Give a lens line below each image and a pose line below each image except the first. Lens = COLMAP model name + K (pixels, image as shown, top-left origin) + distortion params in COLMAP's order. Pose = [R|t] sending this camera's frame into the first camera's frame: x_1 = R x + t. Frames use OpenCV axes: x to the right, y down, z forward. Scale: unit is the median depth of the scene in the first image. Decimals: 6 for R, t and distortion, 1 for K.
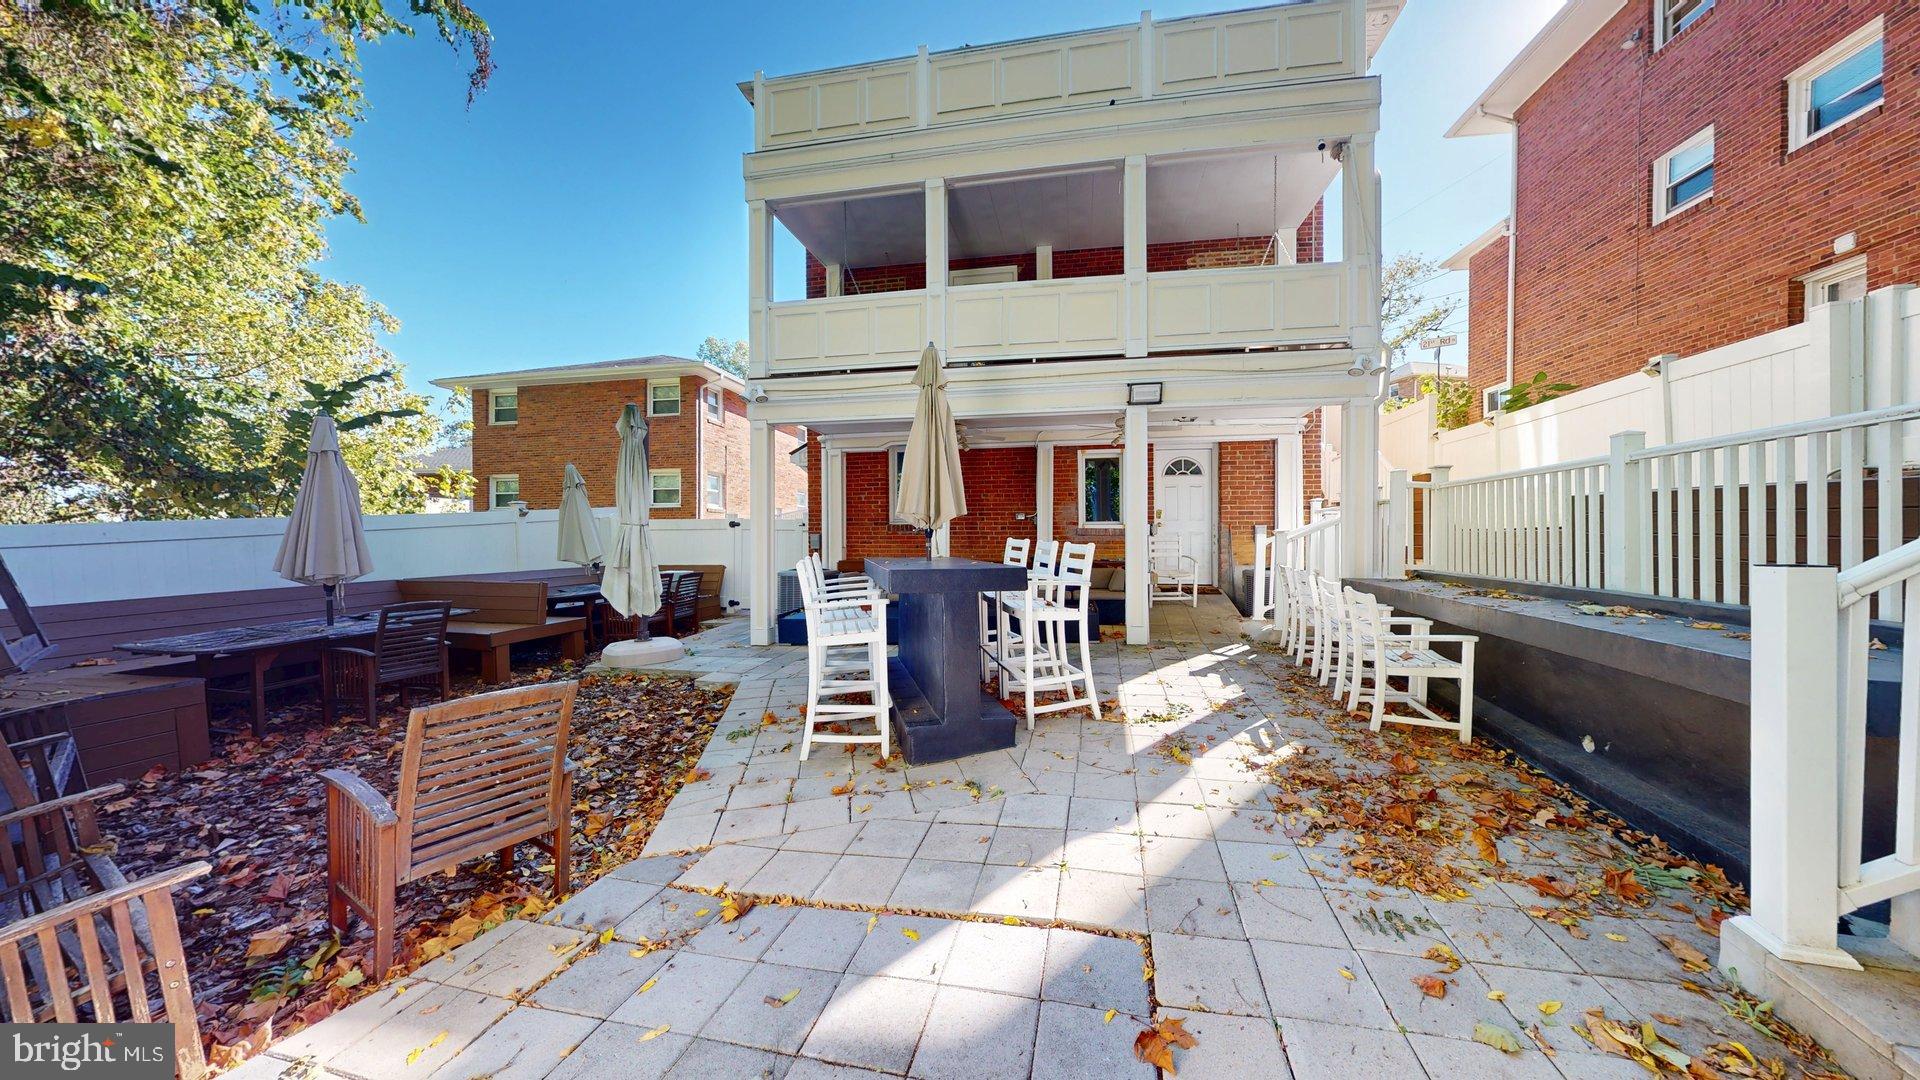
lens RADIAL K [[621.8, 0, 984.3], [0, 621.8, 545.6], [0, 0, 1]] dist [-0.000971, -0.000209]
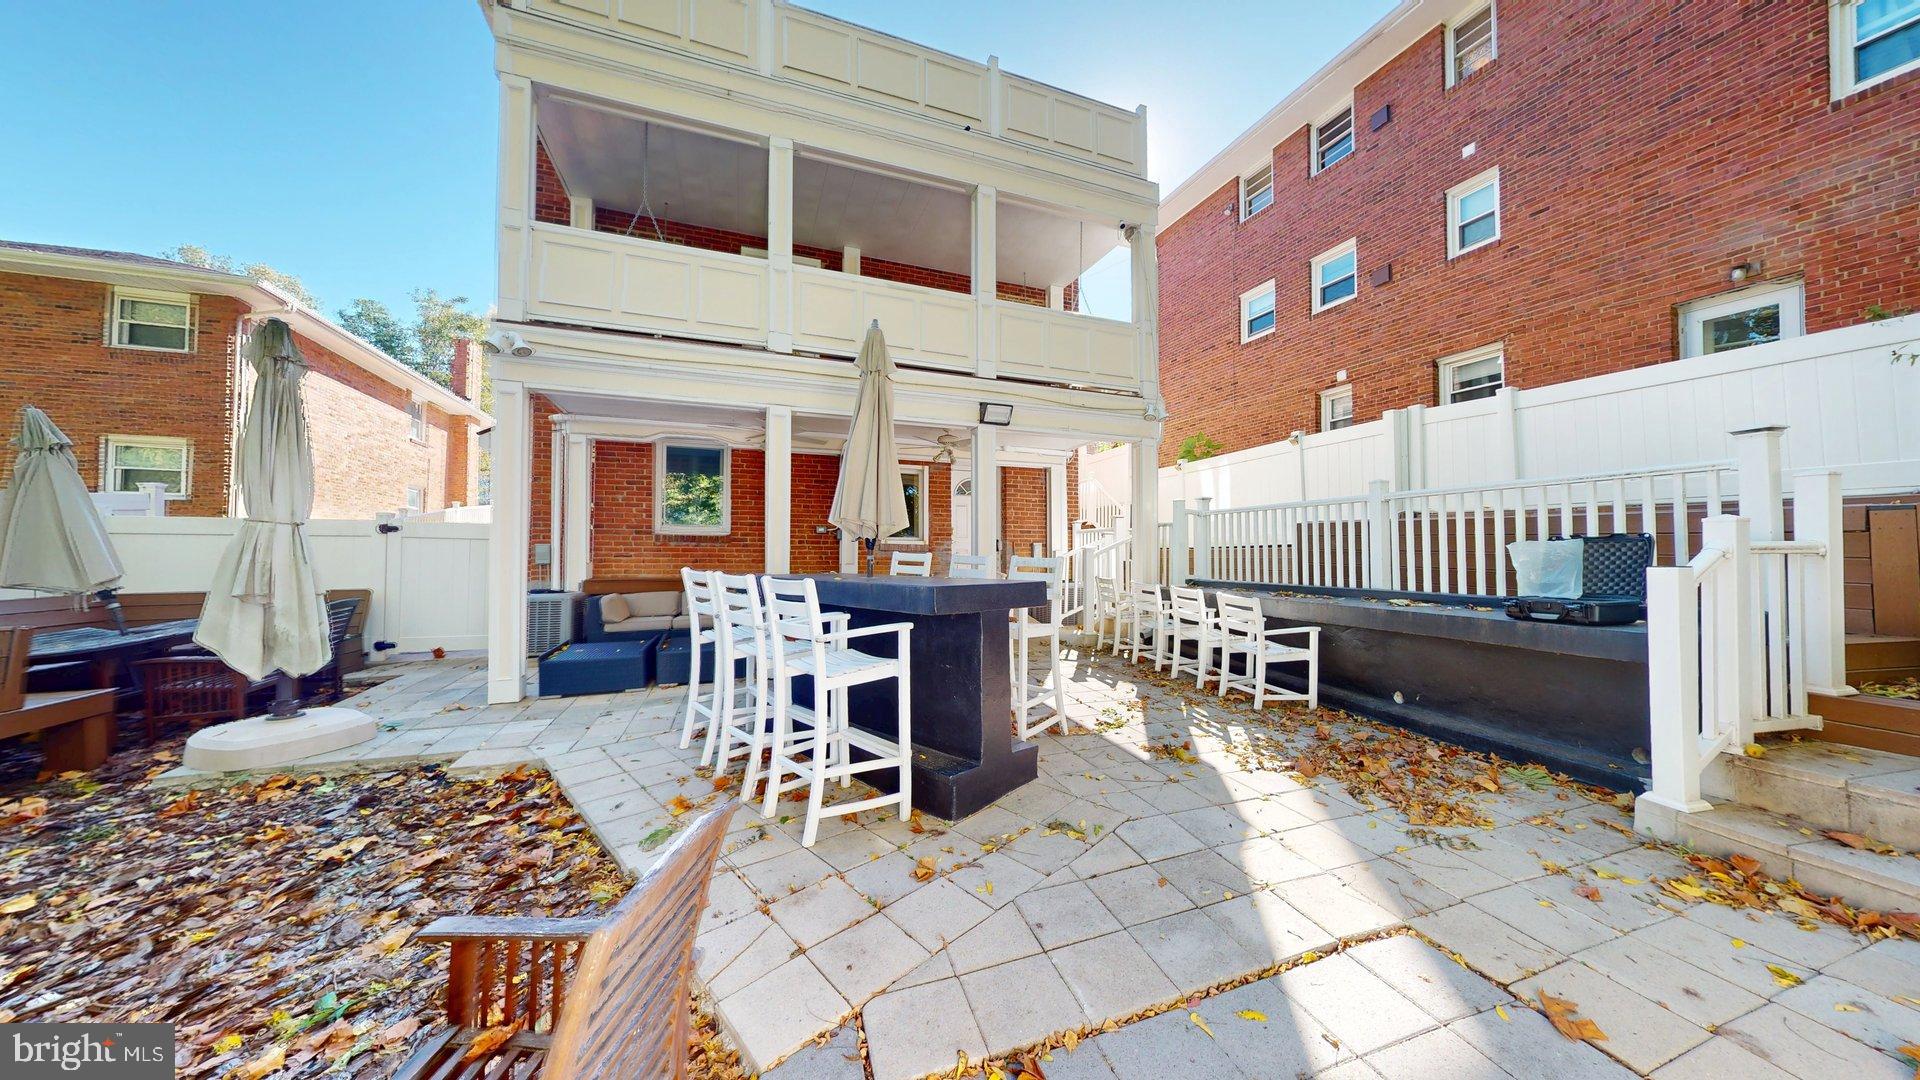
lens RADIAL K [[606.0, 0, 958.5], [0, 606.0, 541.6], [0, 0, 1]] dist [0.000513, -0.000044]
pose [[0.855575, 0.016311, 0.517422, -0.303271], [0.001252, 0.999435, -0.033575, 0.004641], [-0.517677, 0.029373, 0.855072, 0.164156]]
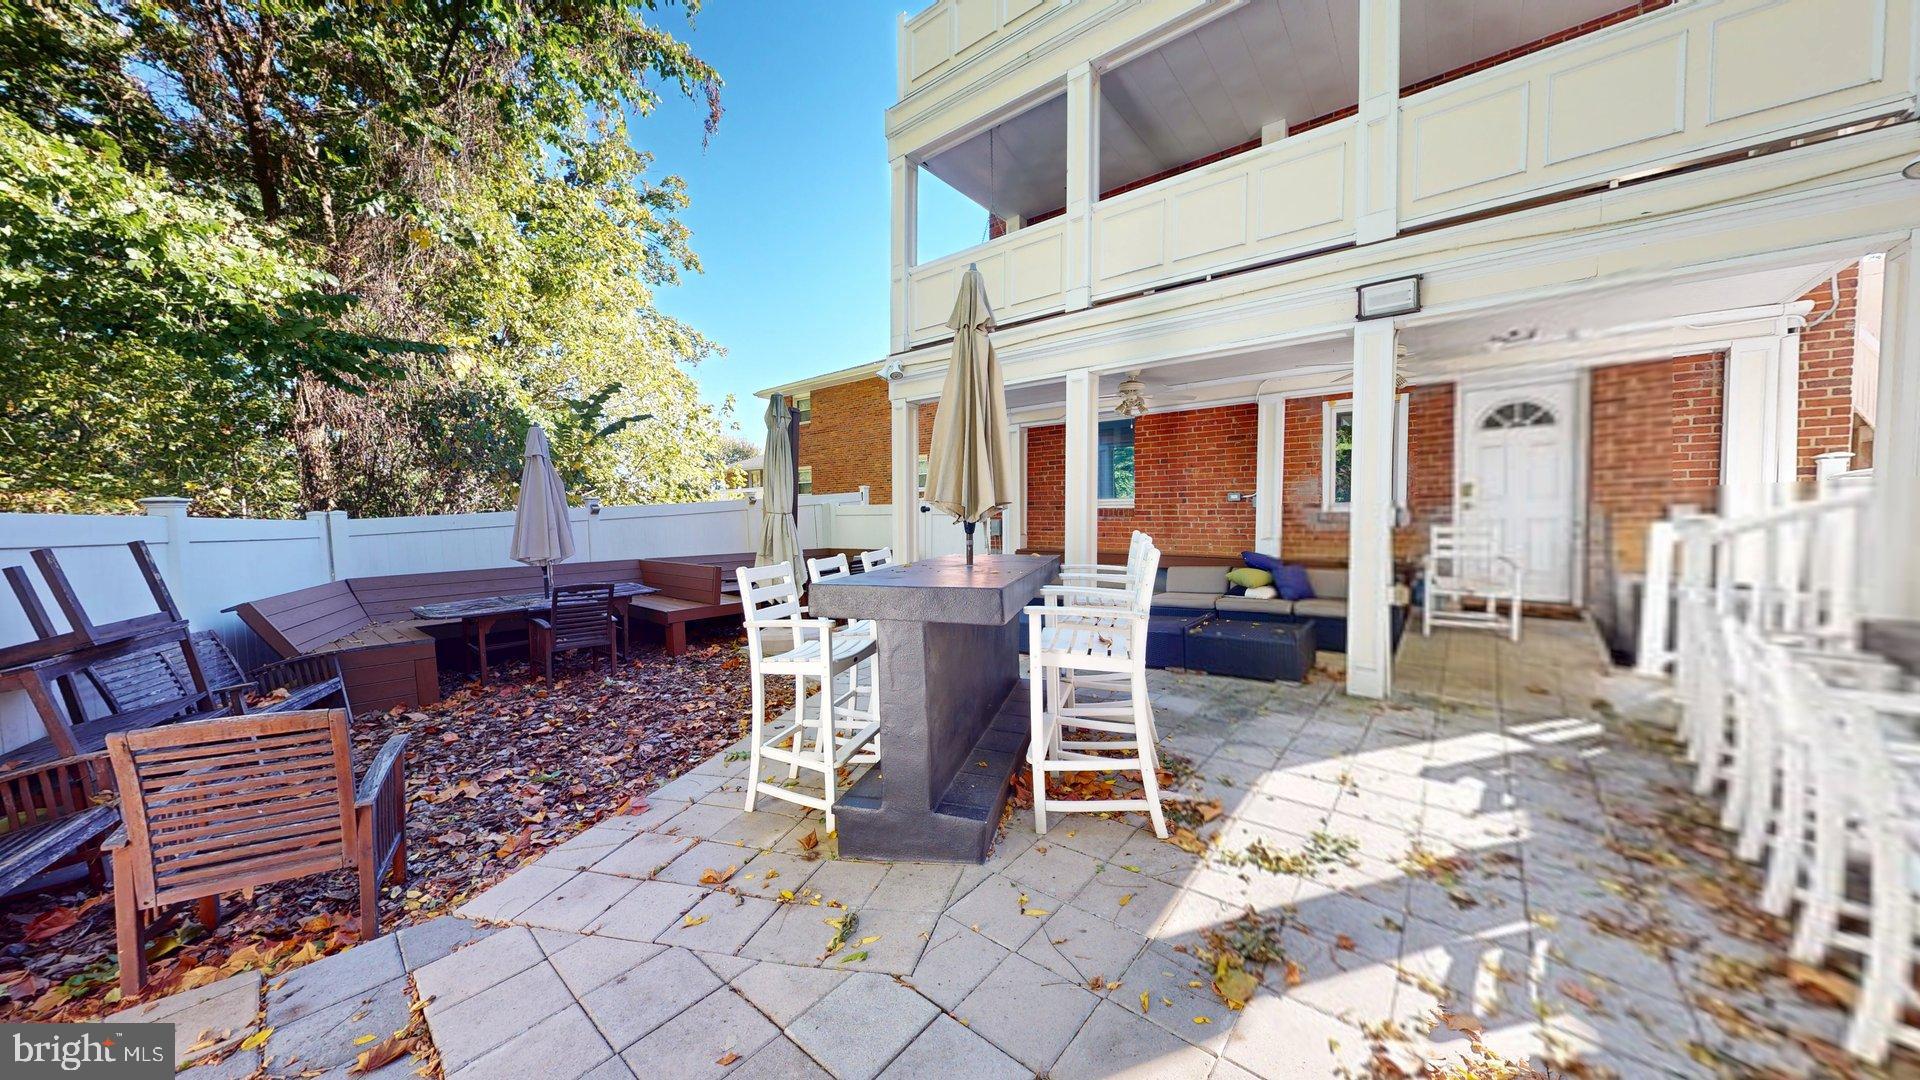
lens RADIAL K [[623.2, 0, 966.9], [0, 623.2, 544.9], [0, 0, 1]] dist [-0.004103, 0.000005]
pose [[0.875331, 0.021010, -0.483068, 0.189559], [-0.004737, 0.999380, 0.034882, -0.017376], [0.483501, -0.028245, 0.874888, 0.239720]]
